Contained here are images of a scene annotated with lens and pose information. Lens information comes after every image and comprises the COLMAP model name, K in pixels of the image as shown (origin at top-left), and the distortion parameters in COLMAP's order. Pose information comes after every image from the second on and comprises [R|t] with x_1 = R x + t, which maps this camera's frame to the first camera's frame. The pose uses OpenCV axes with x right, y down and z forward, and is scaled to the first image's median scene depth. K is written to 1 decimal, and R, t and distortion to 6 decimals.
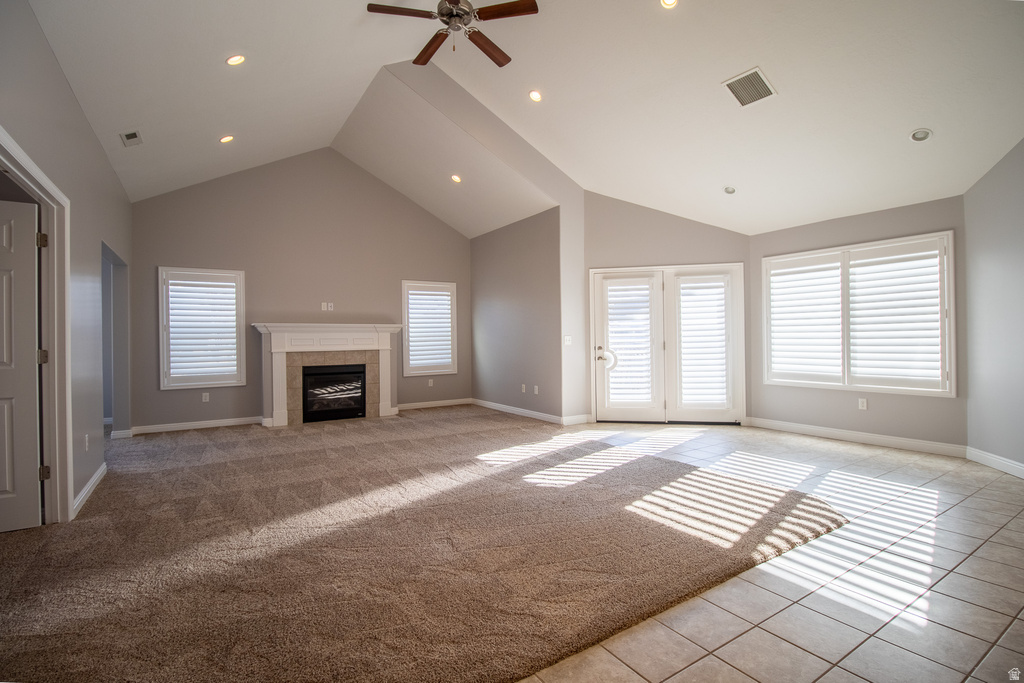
lens RADIAL K [[483.4, 0, 515.2], [0, 483.4, 336.9], [0, 0, 1]] dist [-0.000605, -0.013168]
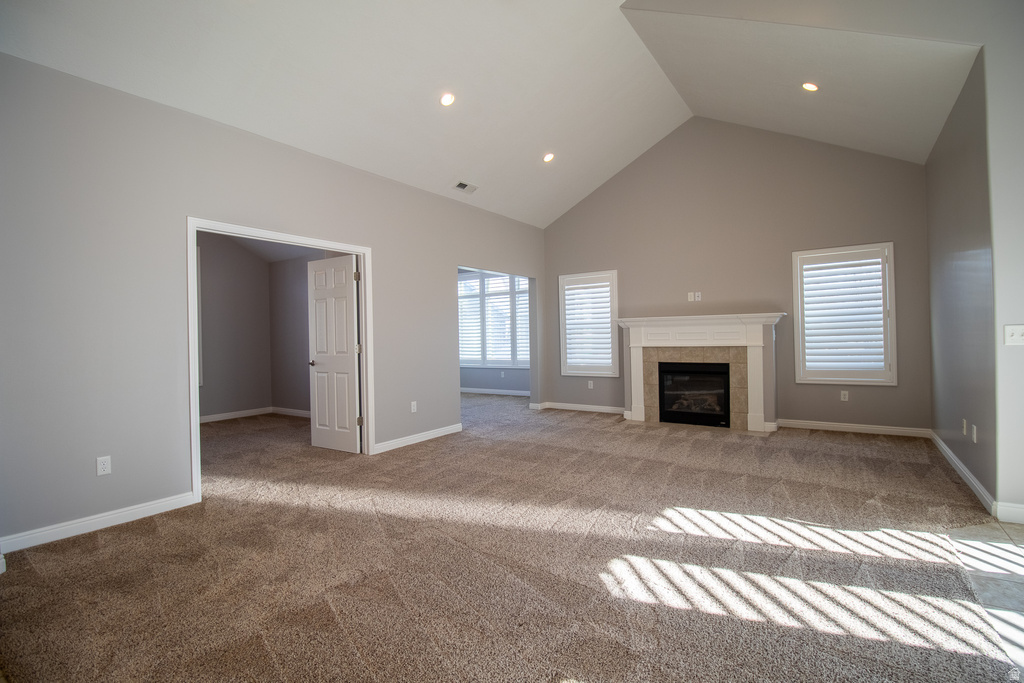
lens RADIAL K [[483.4, 0, 515.2], [0, 483.4, 336.9], [0, 0, 1]] dist [-0.000605, -0.013168]
pose [[0.385456, 0.005072, -0.922712, 0.322727], [0.018999, 0.999729, 0.013432, -0.006925], [0.922531, -0.022708, 0.385255, 0.367154]]
